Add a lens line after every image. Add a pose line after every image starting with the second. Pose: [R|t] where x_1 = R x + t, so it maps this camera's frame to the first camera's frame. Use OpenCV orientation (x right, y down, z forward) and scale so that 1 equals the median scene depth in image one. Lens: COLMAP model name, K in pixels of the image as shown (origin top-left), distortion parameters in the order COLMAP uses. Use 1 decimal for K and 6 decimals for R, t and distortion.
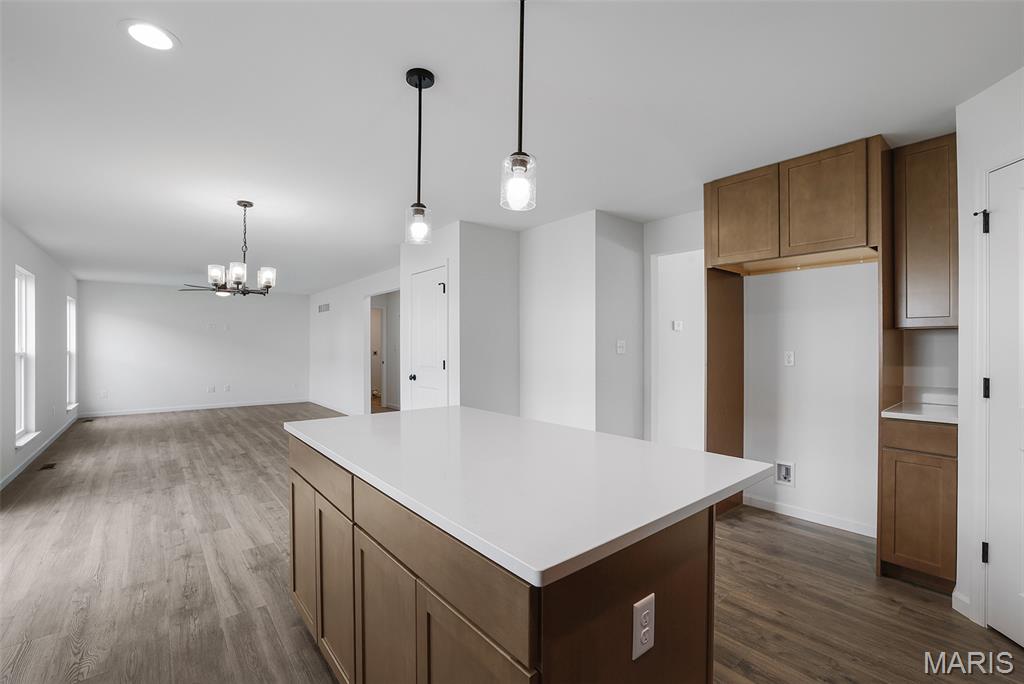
lens RADIAL K [[448.6, 0, 515.5], [0, 448.6, 347.6], [0, 0, 1]] dist [-0.043035, 0.013274]
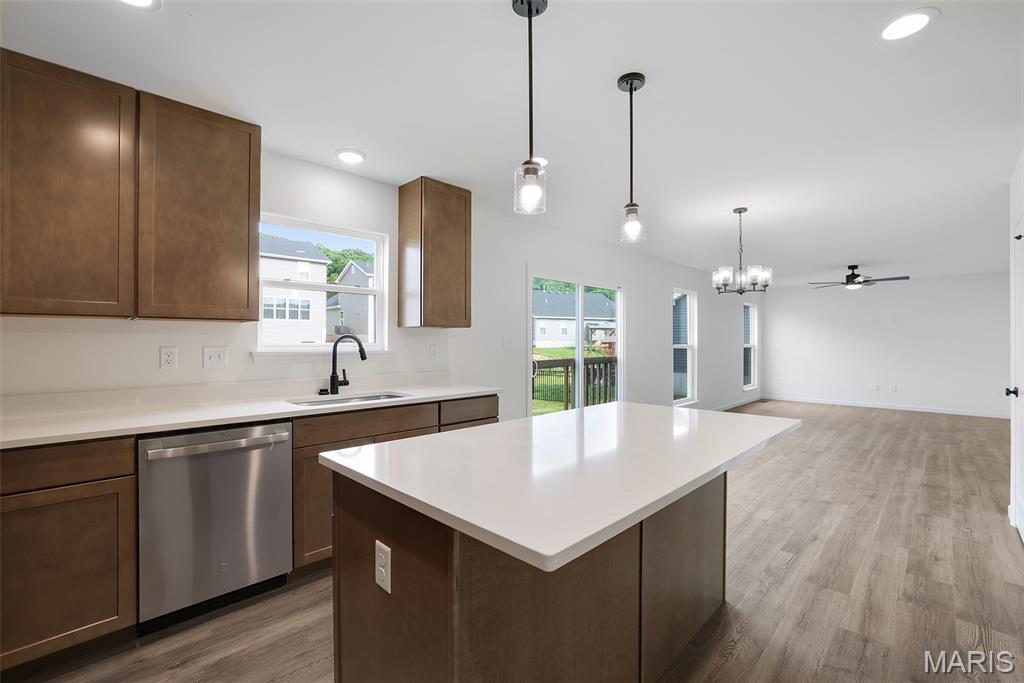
lens RADIAL K [[448.6, 0, 507.3], [0, 448.6, 337.9], [0, 0, 1]] dist [-0.043035, 0.013274]
pose [[0.089556, -0.005165, -0.995968, 0.417490], [-0.005418, 0.999969, -0.005673, -0.002198], [0.995967, 0.005905, 0.089525, 0.326943]]
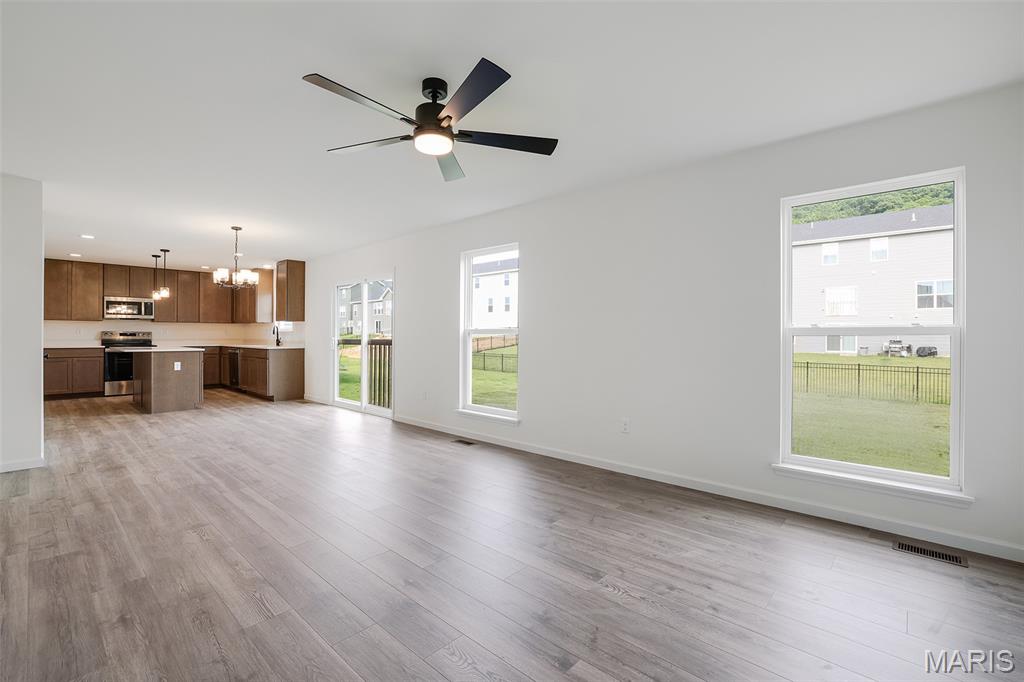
lens RADIAL K [[448.6, 0, 508.8], [0, 448.6, 335.0], [0, 0, 1]] dist [-0.043035, 0.013274]
pose [[-0.990727, -0.003520, -0.135820, -1.312471], [-0.003940, 0.999988, 0.002824, 0.028329], [0.135808, 0.003333, -0.990730, 2.577617]]
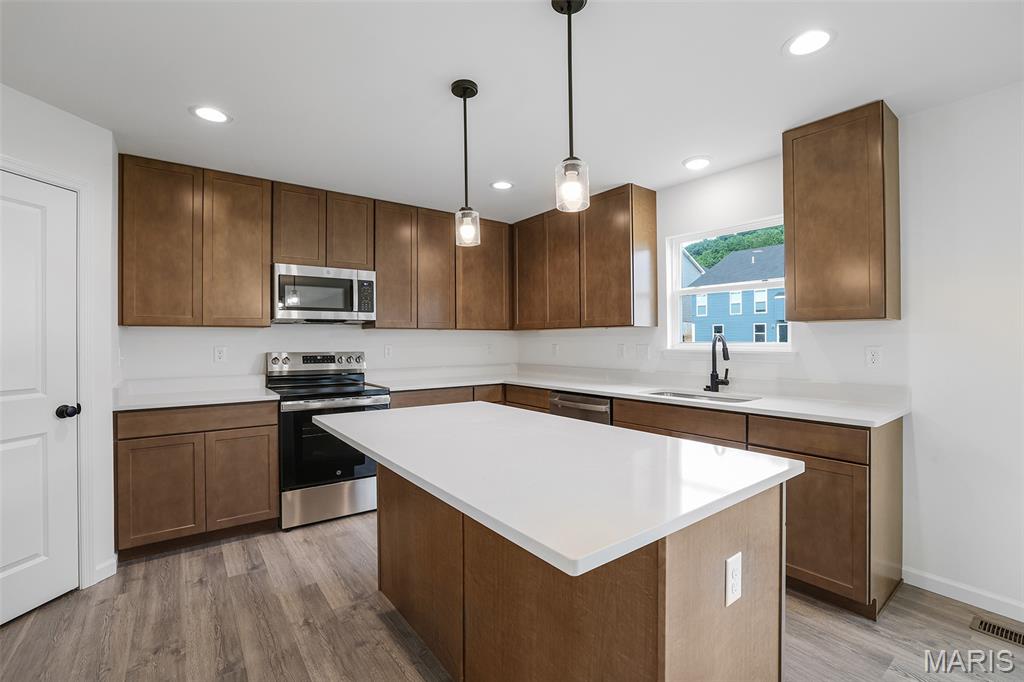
lens RADIAL K [[448.6, 0, 511.1], [0, 448.6, 339.1], [0, 0, 1]] dist [-0.043035, 0.013274]
pose [[-0.998651, 0.004387, 0.051735, -0.082320], [0.004421, 0.999990, 0.000548, -0.004280], [-0.051732, 0.000776, -0.998661, 0.944743]]
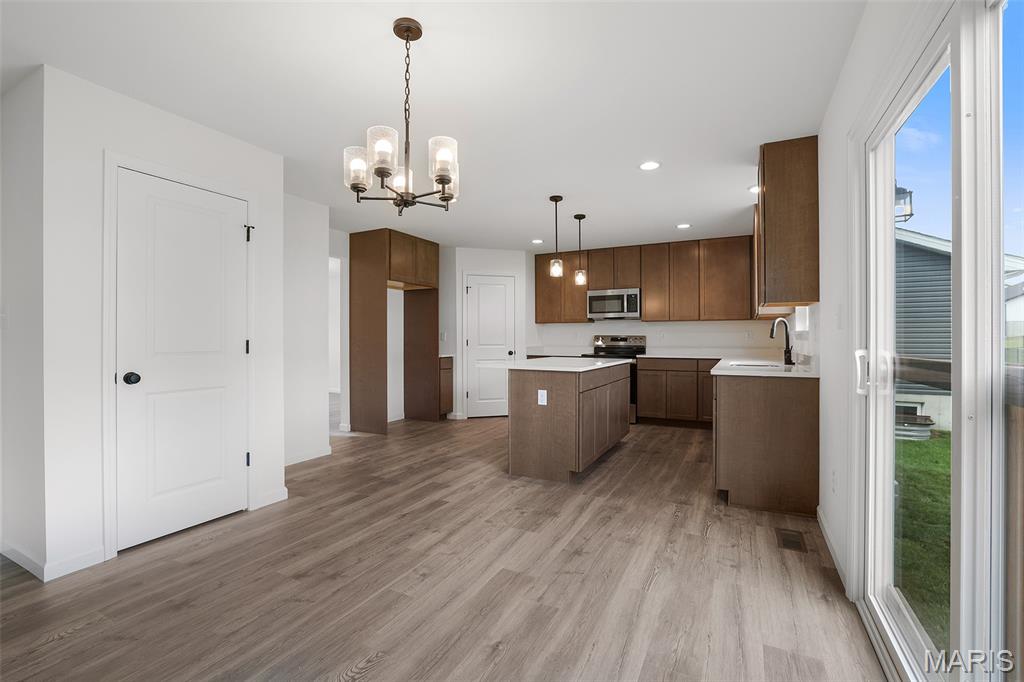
lens RADIAL K [[448.6, 0, 514.2], [0, 448.6, 340.7], [0, 0, 1]] dist [-0.043035, 0.013274]
pose [[-0.393439, -0.003663, 0.919343, -1.116925], [0.004474, 0.999973, 0.005899, 0.032855], [-0.919340, 0.006434, -0.393412, 1.074625]]
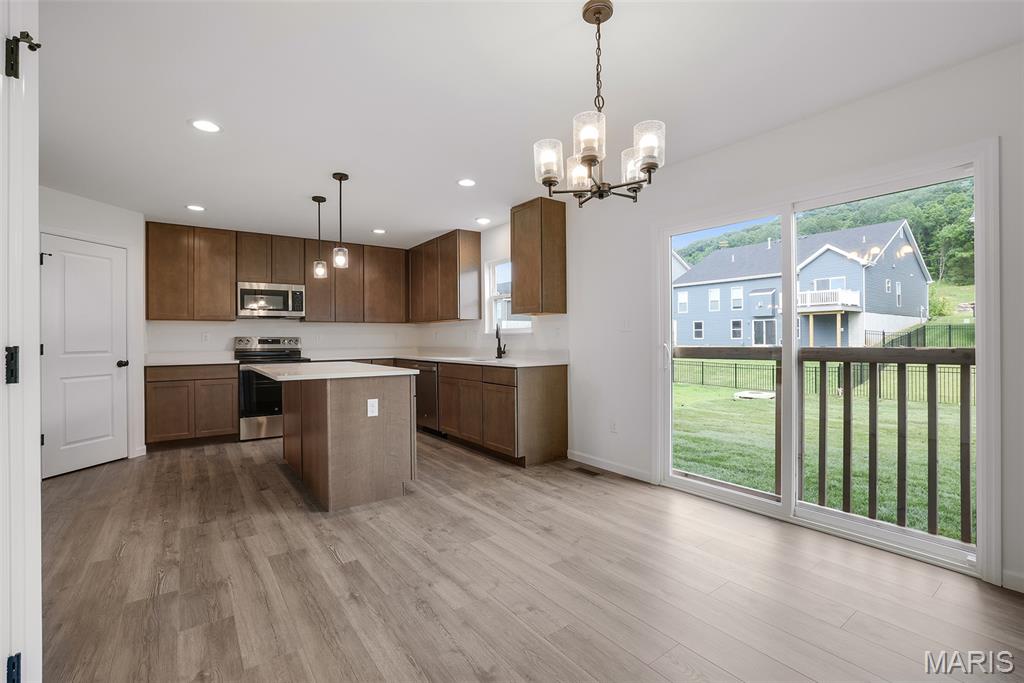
lens RADIAL K [[448.6, 0, 506.7], [0, 448.6, 335.5], [0, 0, 1]] dist [-0.043035, 0.013274]
pose [[-0.997861, 0.008669, 0.064797, -0.536500], [0.008542, 0.999961, -0.002239, 0.029662], [-0.064814, -0.001681, -0.997896, 1.472790]]
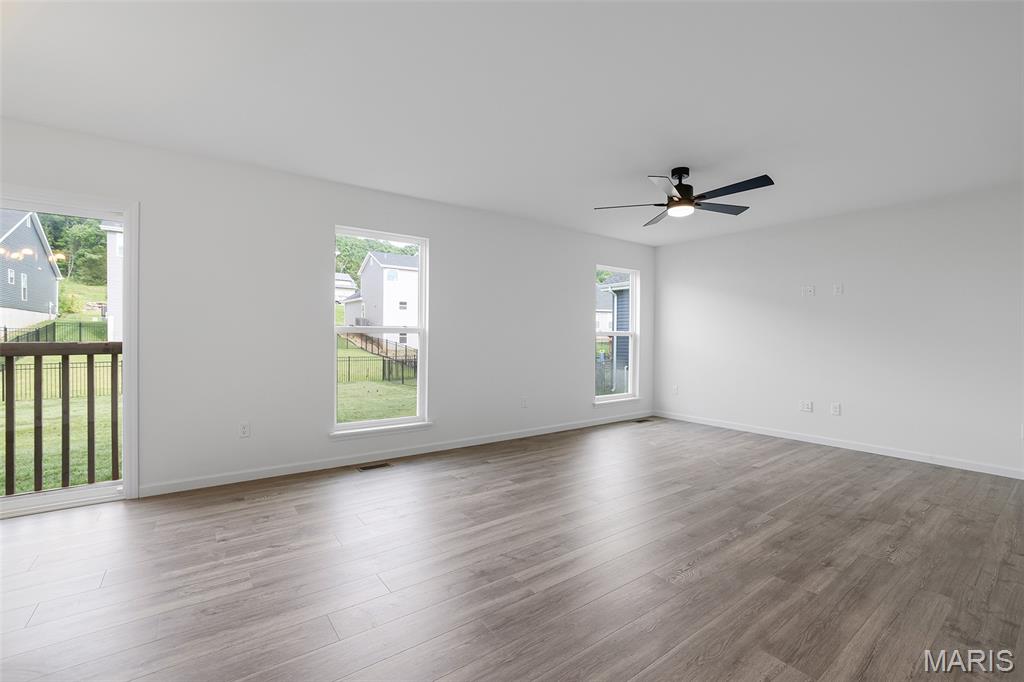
lens RADIAL K [[448.6, 0, 507.8], [0, 448.6, 337.8], [0, 0, 1]] dist [-0.043035, 0.013274]
pose [[-0.060267, 0.006149, -0.998163, -0.331087], [-0.011607, 0.999909, 0.006860, 0.029227], [0.998115, 0.011999, -0.060190, 1.641091]]
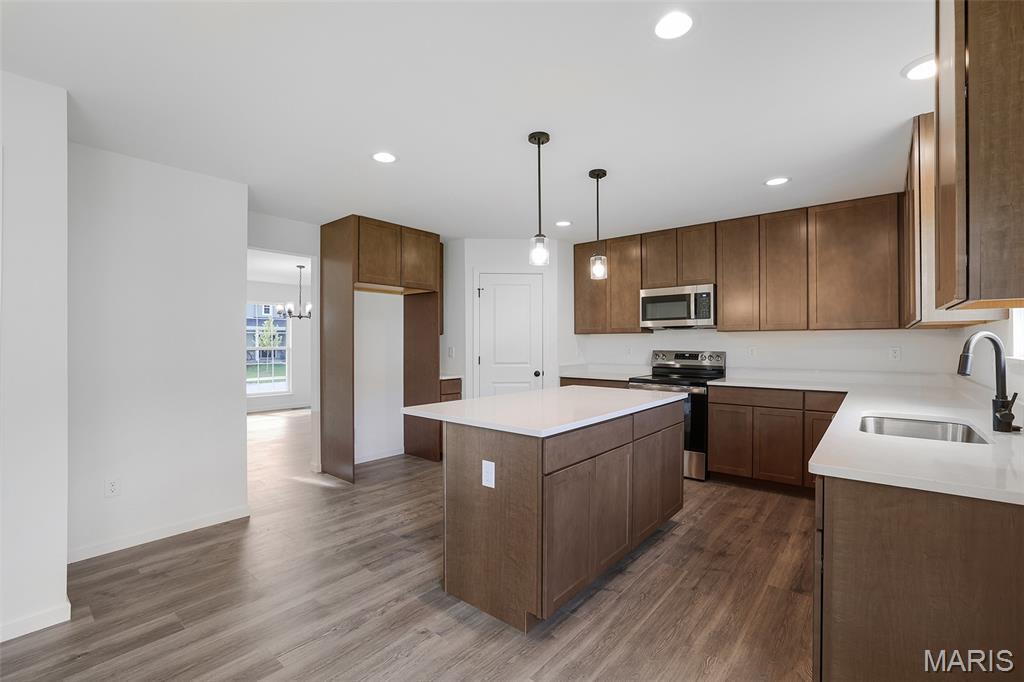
lens RADIAL K [[448.6, 0, 514.9], [0, 448.6, 346.1], [0, 0, 1]] dist [-0.043035, 0.013274]
pose [[-0.187423, -0.004469, 0.982269, -0.788116], [0.004982, 0.999972, 0.005500, -0.000648], [-0.982267, 0.005925, -0.187395, 0.695221]]
